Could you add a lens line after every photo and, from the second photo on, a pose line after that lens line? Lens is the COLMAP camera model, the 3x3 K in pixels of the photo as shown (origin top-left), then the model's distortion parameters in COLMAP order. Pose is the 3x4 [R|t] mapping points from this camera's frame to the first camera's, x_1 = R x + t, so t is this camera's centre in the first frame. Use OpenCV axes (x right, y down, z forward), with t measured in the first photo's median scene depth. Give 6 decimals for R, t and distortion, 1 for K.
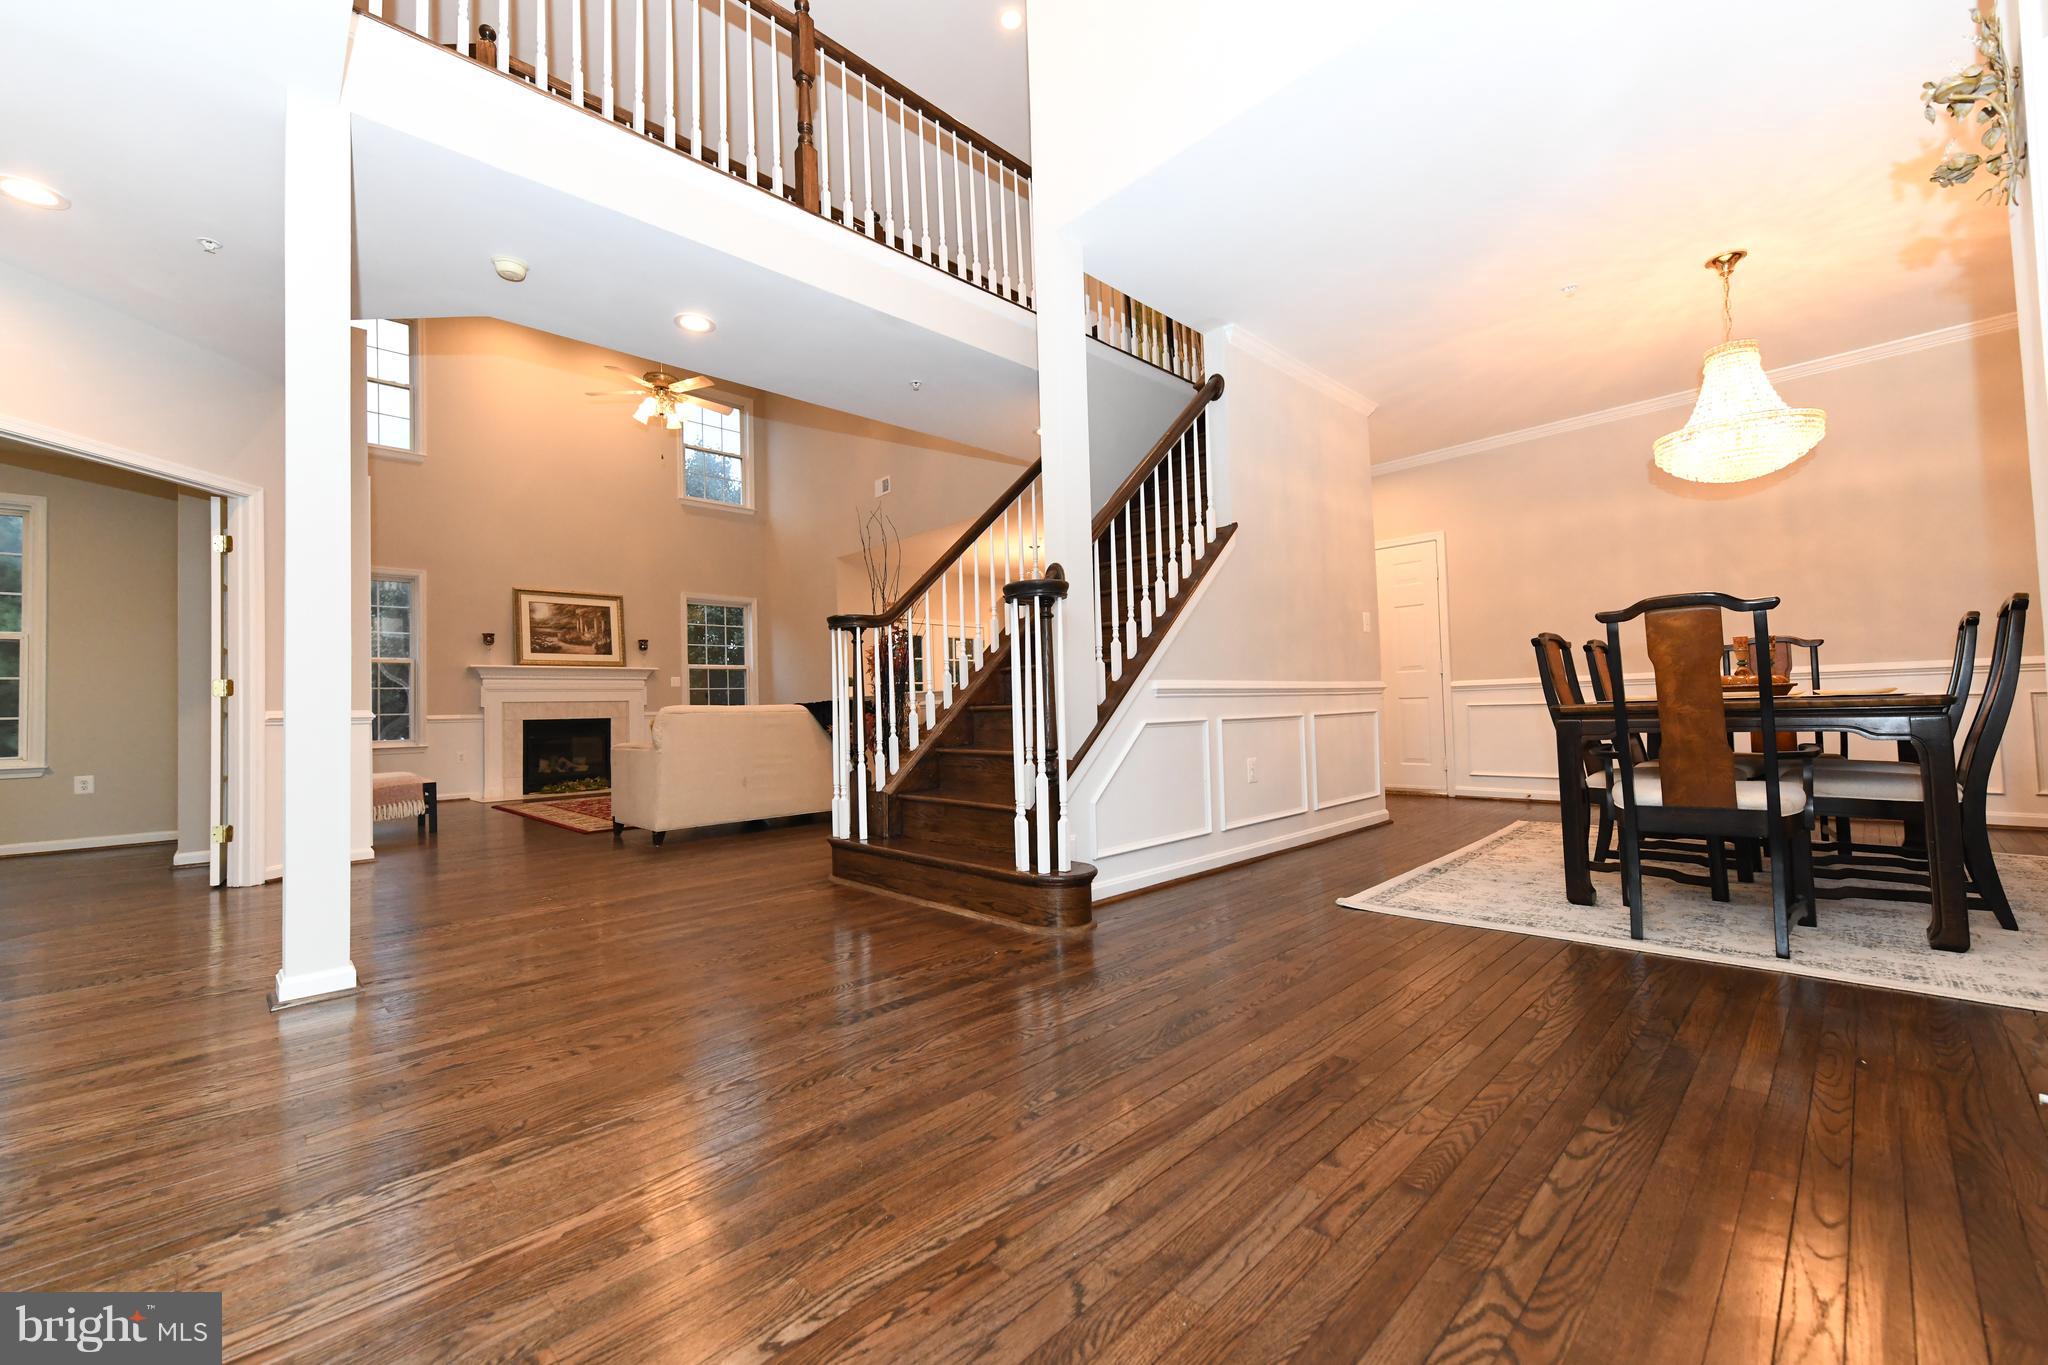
lens RADIAL K [[807.1, 0, 1027.8], [0, 807.1, 682.8], [0, 0, 1]] dist [0.008644, -0.000092]
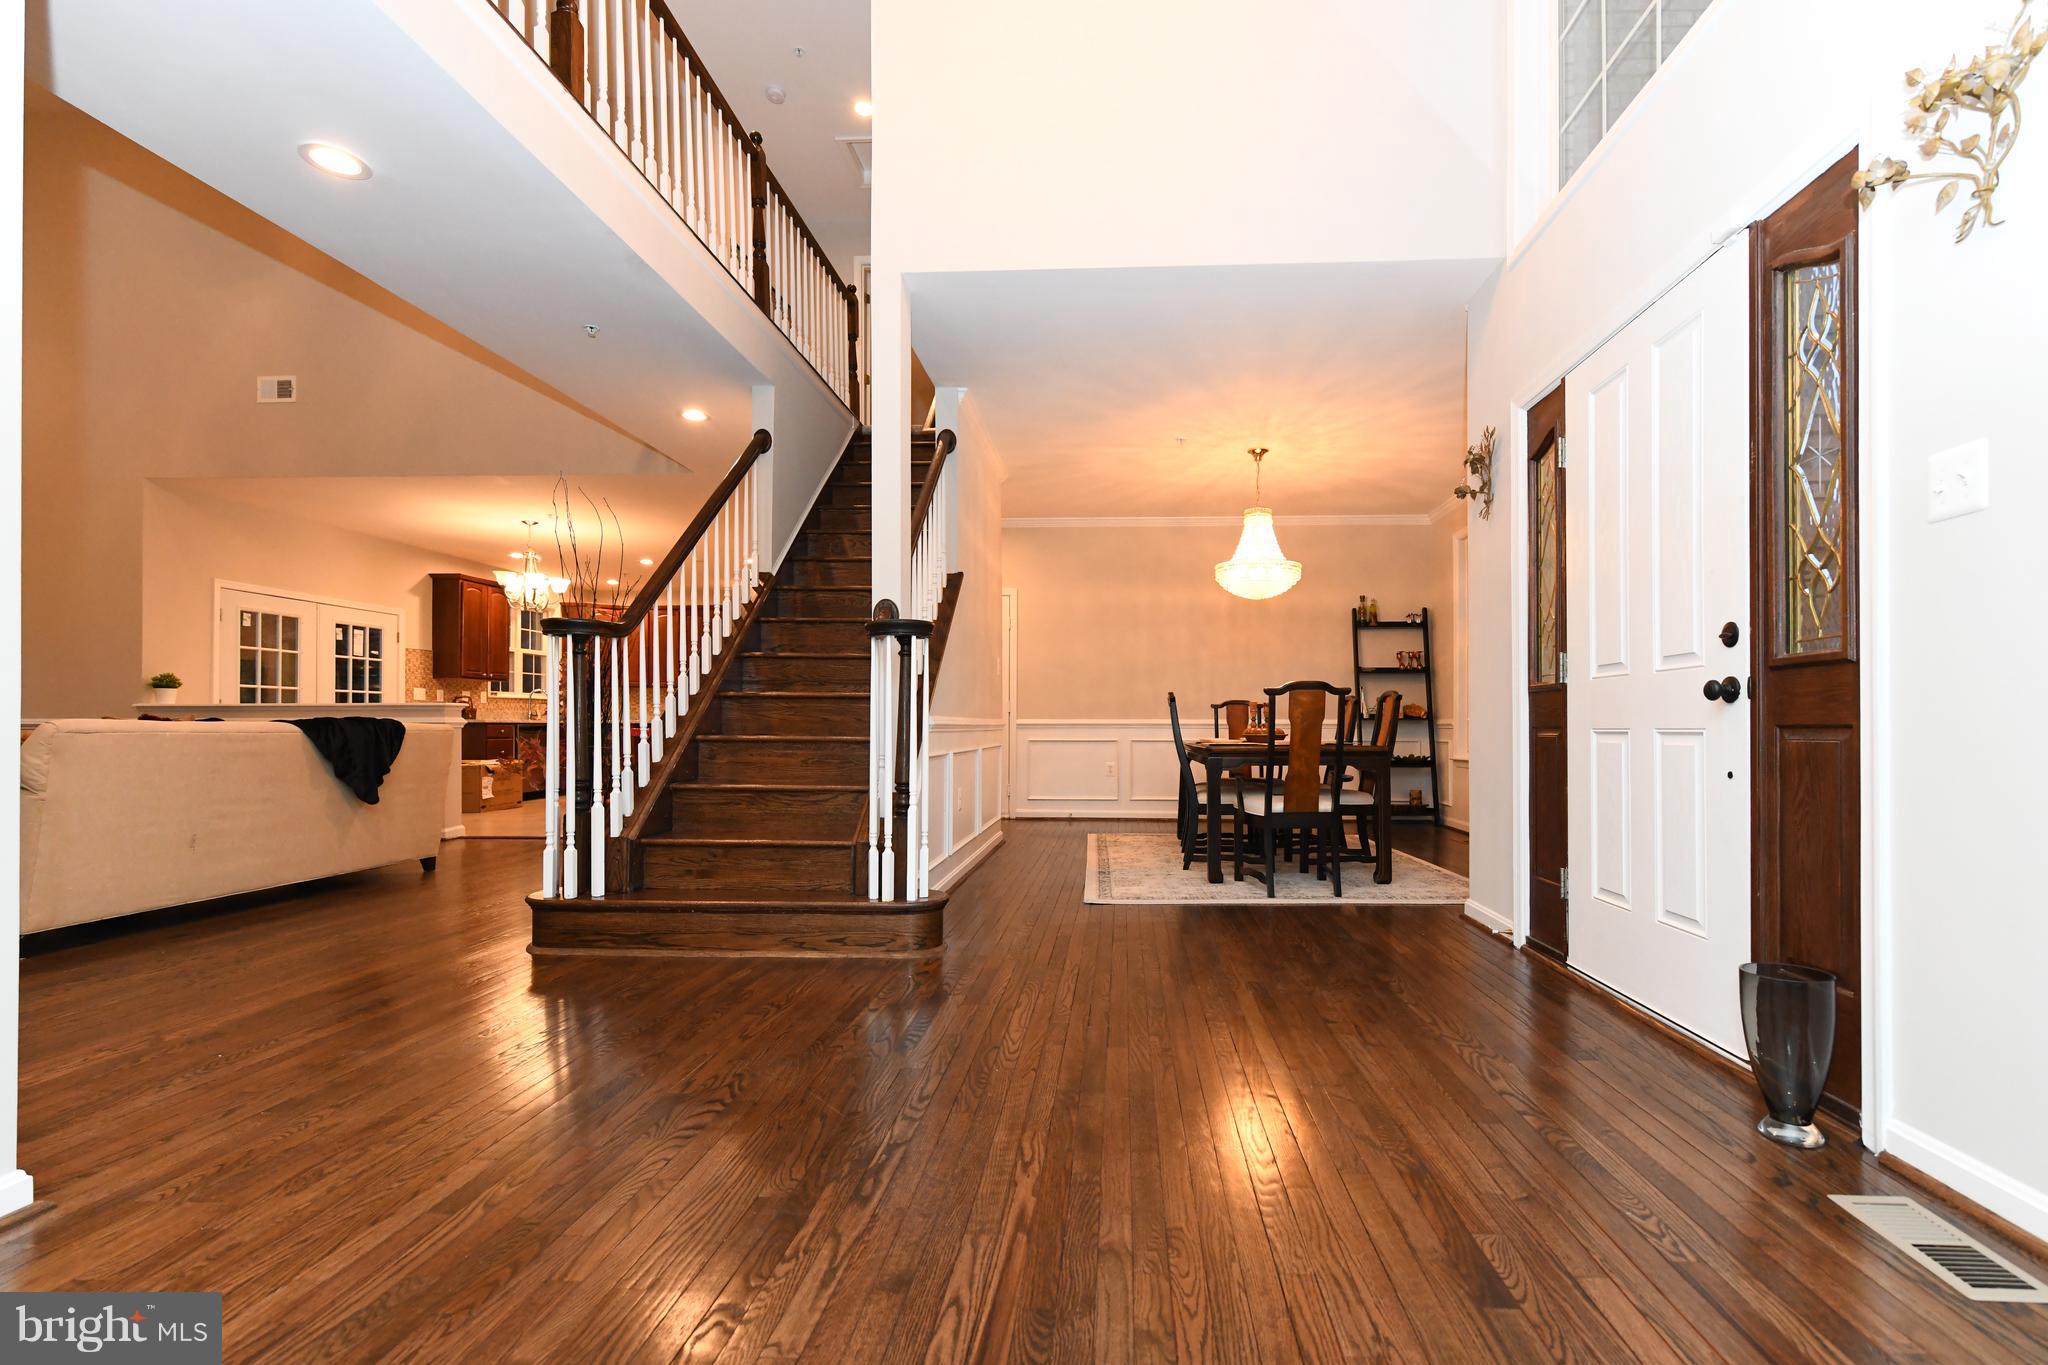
lens RADIAL K [[891.4, 0, 1093.8], [0, 891.4, 725.0], [0, 0, 1]] dist [0.003759, -0.000011]
pose [[0.715851, 0.031015, 0.697564, -0.609017], [-0.045981, 0.998938, 0.002772, -0.005767], [-0.696738, -0.034059, 0.716517, 0.013955]]
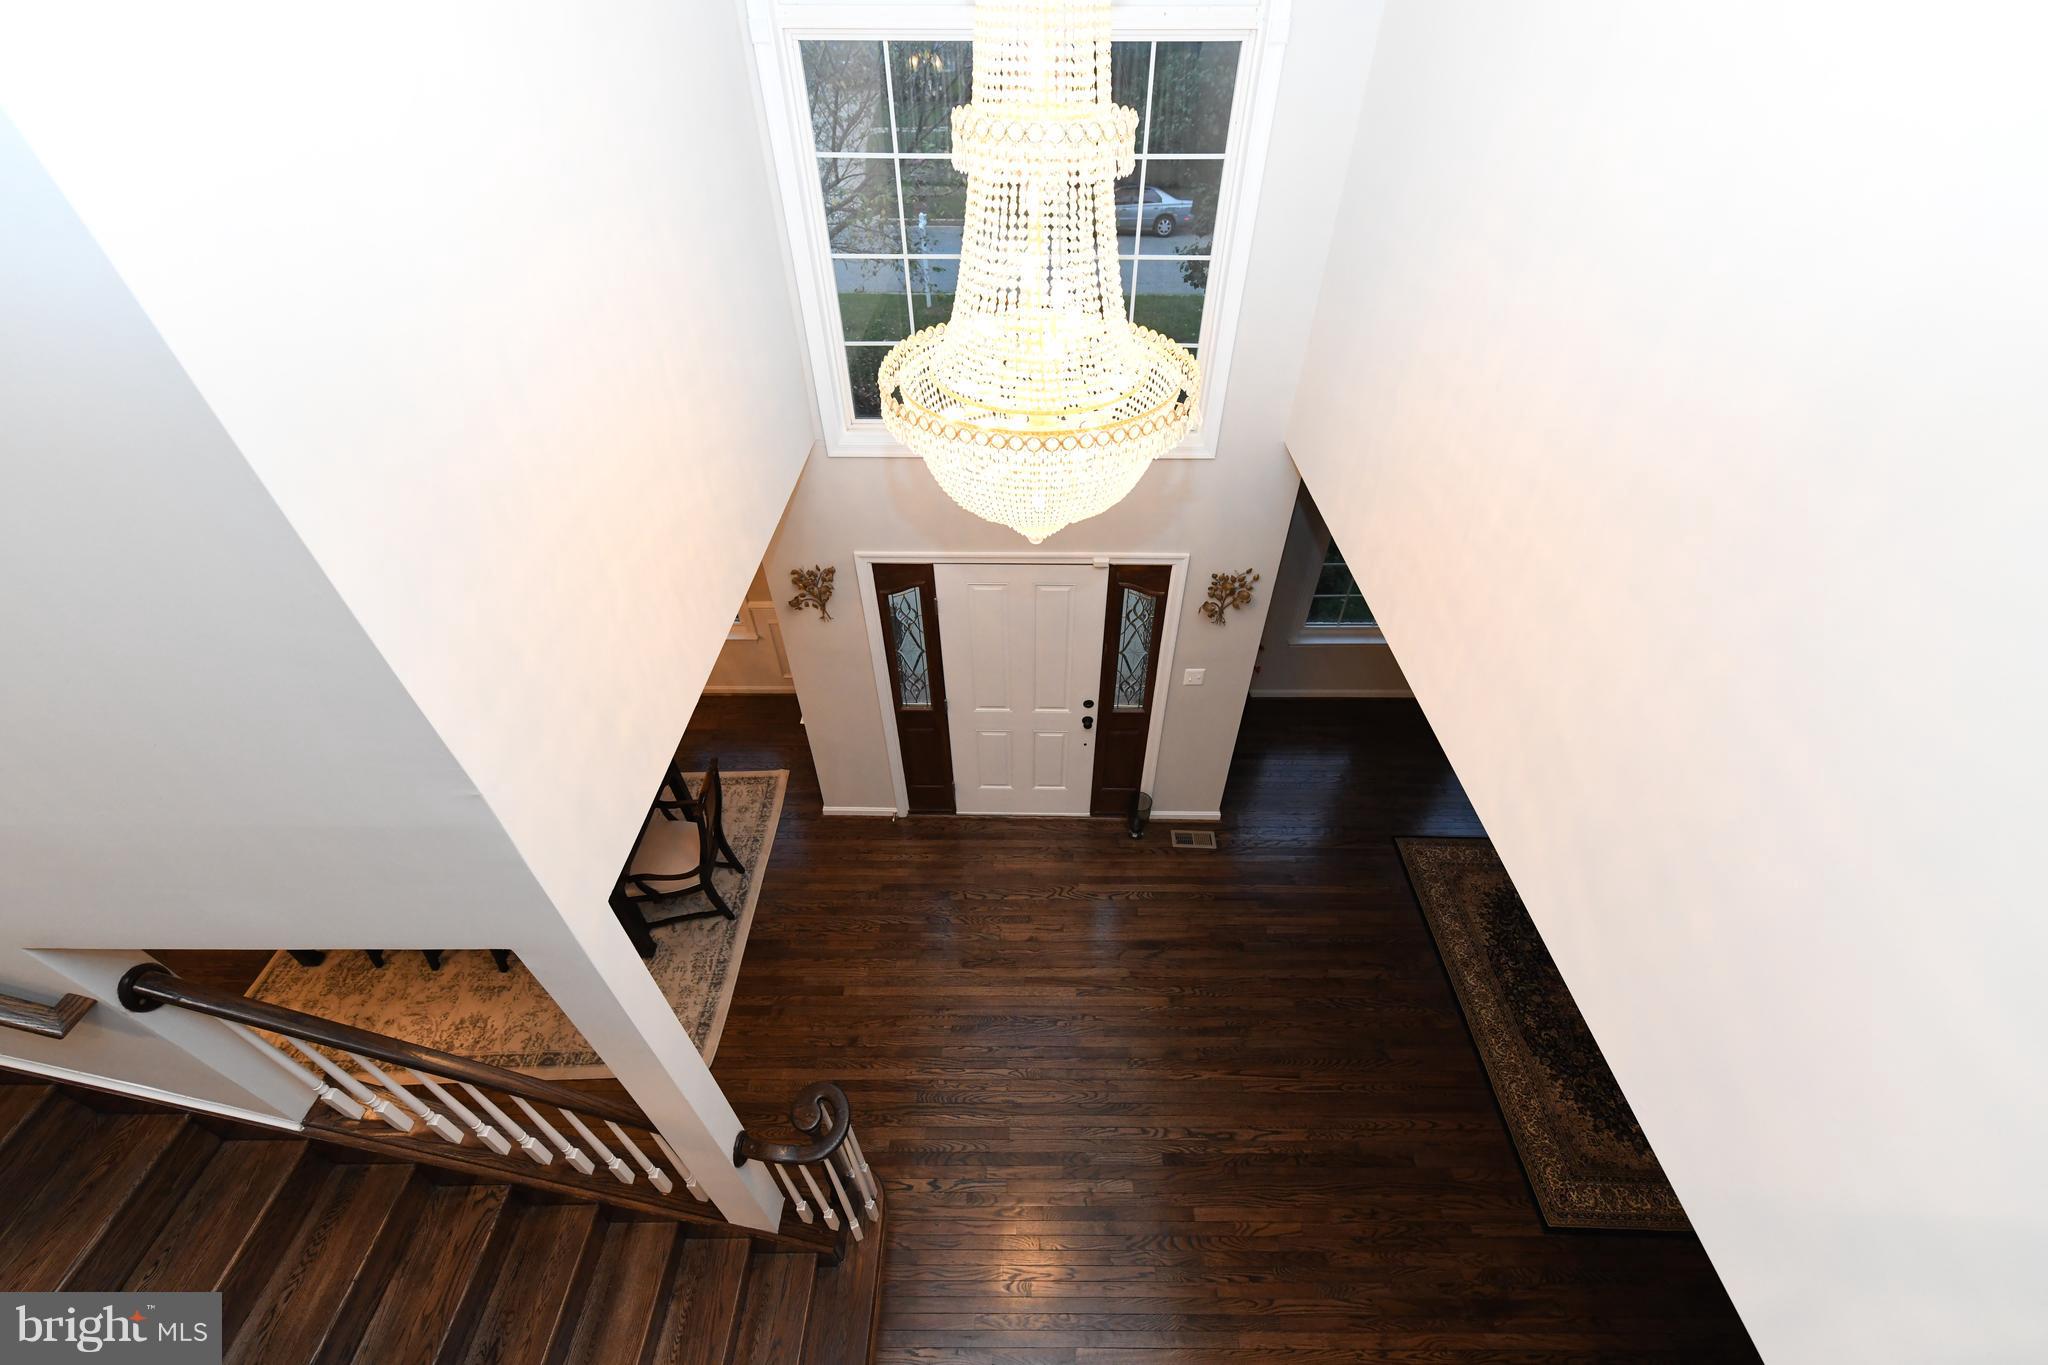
lens RADIAL K [[807.1, 0, 1027.5], [0, 807.1, 678.2], [0, 0, 1]] dist [0.008644, -0.000092]
pose [[-0.719065, -0.442690, 0.535697, -0.462763], [-0.005322, 0.774336, 0.632753, -1.168932], [-0.694922, 0.452140, -0.559153, 1.150735]]
